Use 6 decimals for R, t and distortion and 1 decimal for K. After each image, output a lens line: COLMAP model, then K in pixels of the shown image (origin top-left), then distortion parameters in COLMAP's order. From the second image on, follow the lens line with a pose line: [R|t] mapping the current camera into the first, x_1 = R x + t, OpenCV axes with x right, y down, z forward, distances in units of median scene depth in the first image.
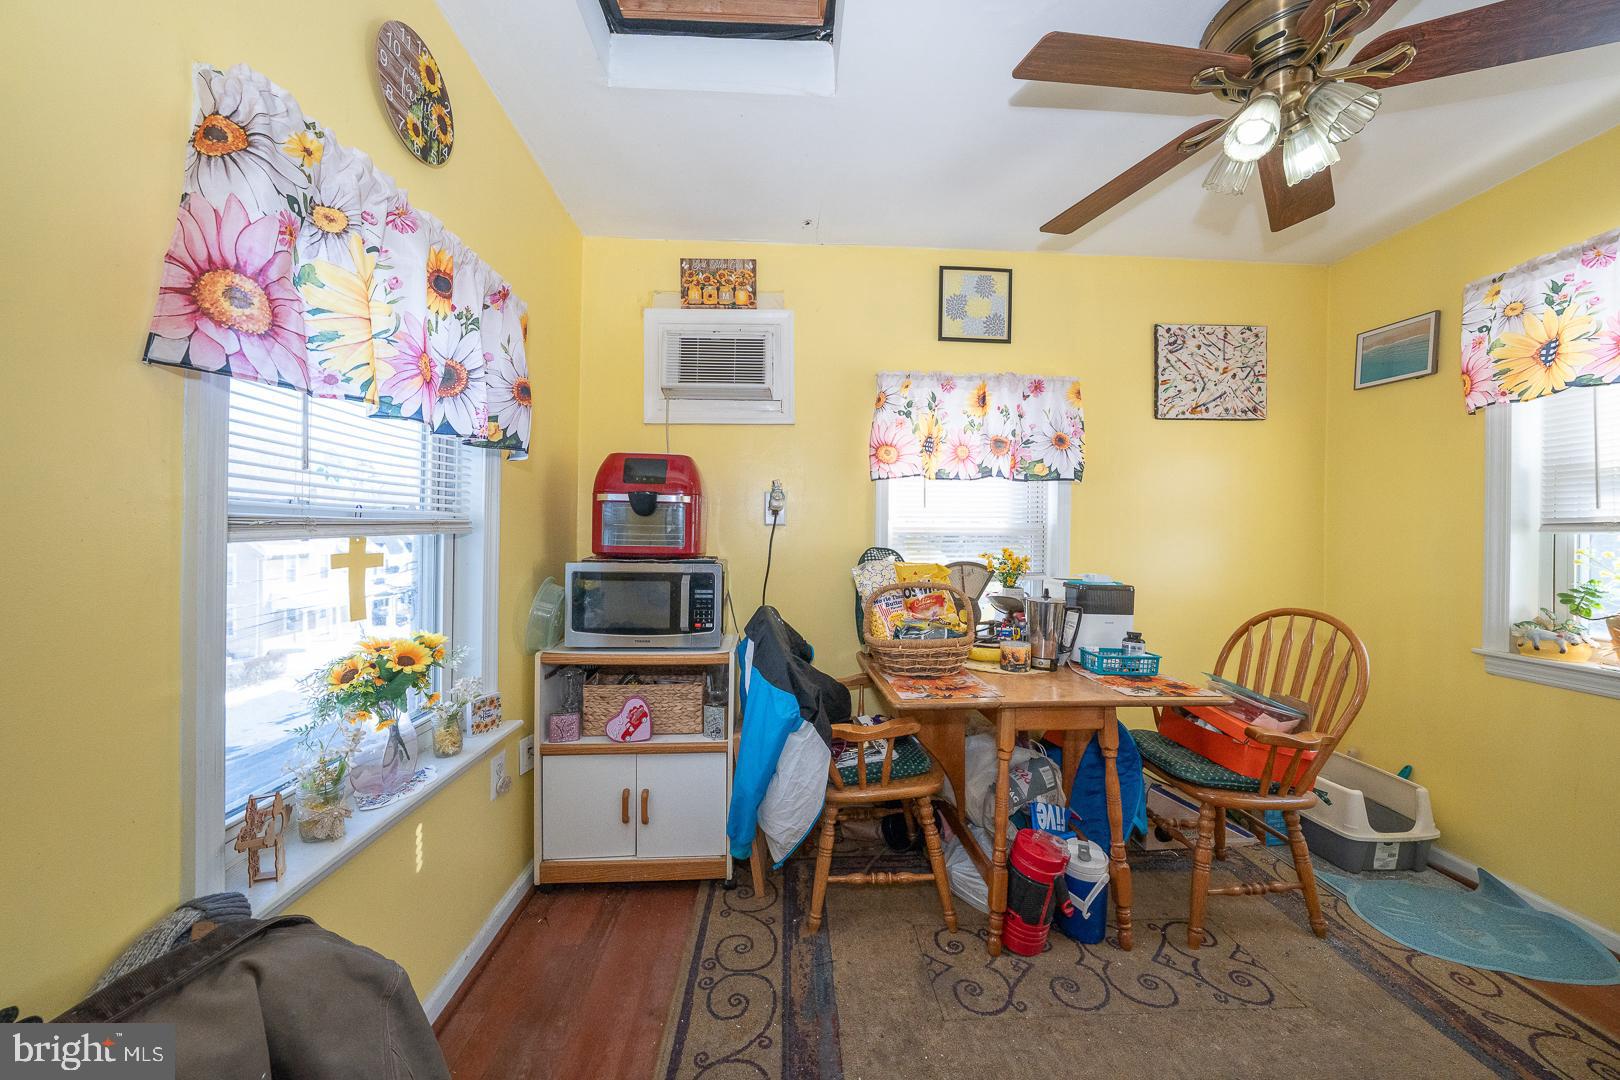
lens RADIAL K [[556.8, 0, 812.8], [0, 556.8, 534.4], [0, 0, 1]] dist [-0.022814, 0.002789]
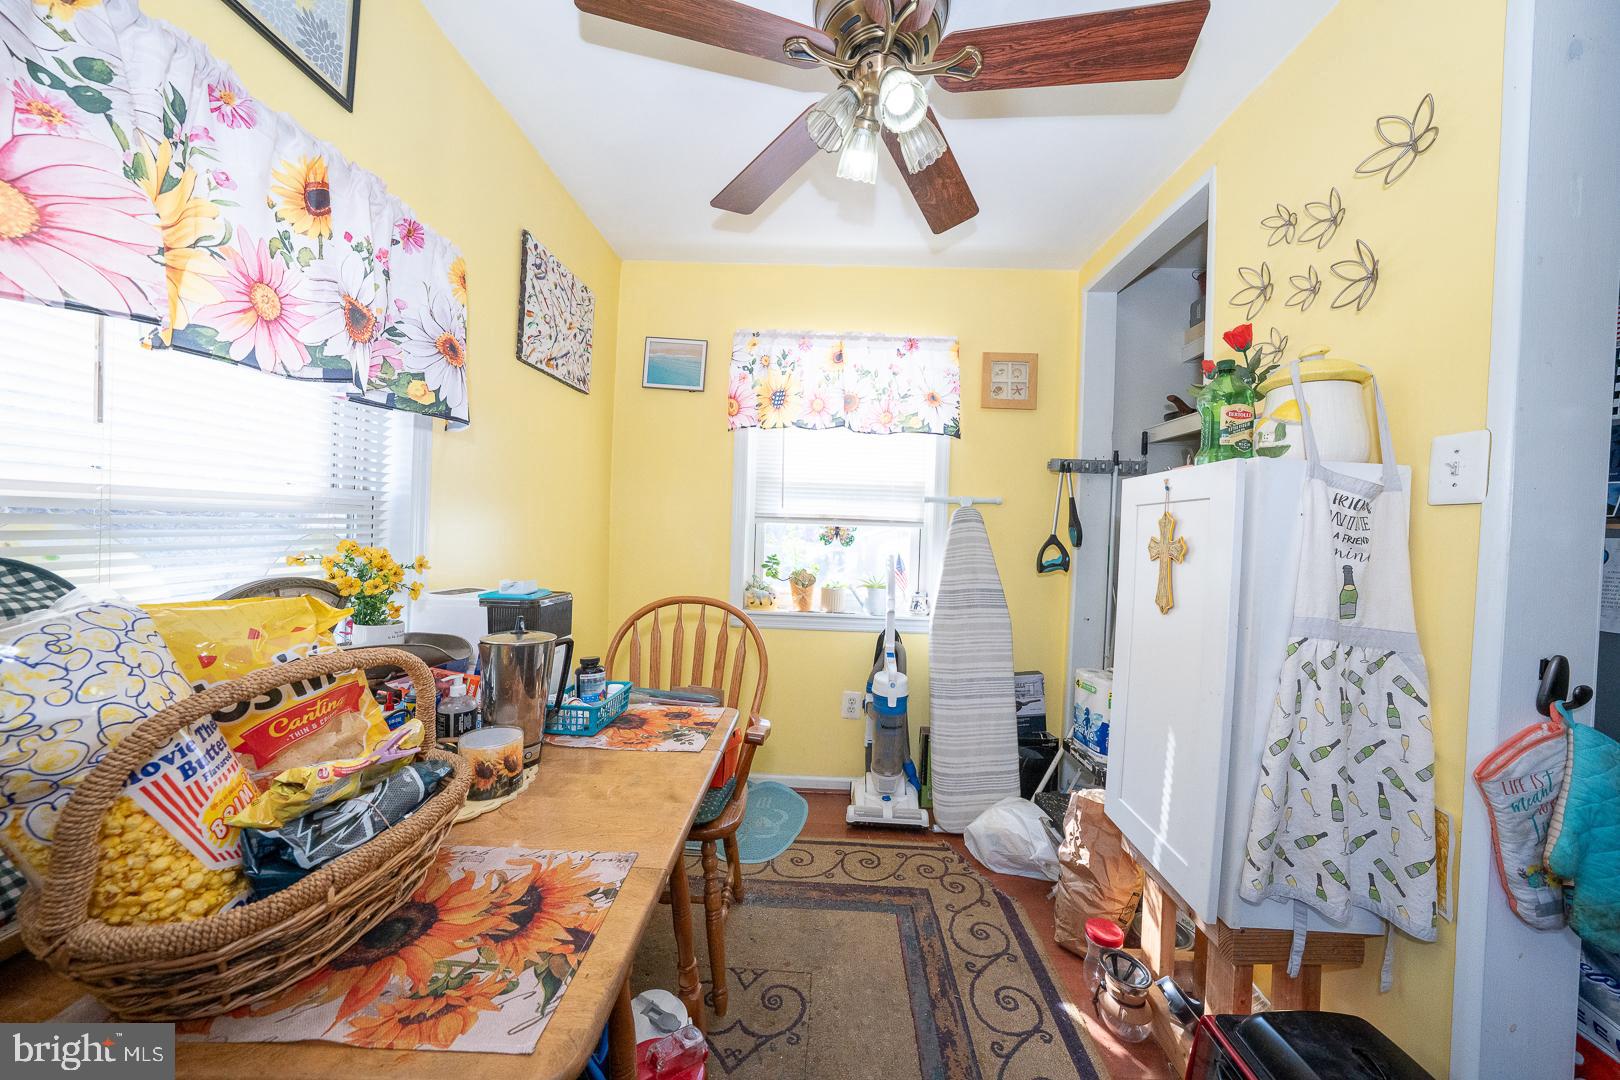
lens RADIAL K [[556.8, 0, 812.8], [0, 556.8, 534.4], [0, 0, 1]] dist [-0.022814, 0.002789]
pose [[0.074989, -0.014917, 0.997073, -0.102602], [-0.030103, 0.999399, 0.017216, -0.001681], [-0.996730, -0.031306, 0.074495, 0.679878]]
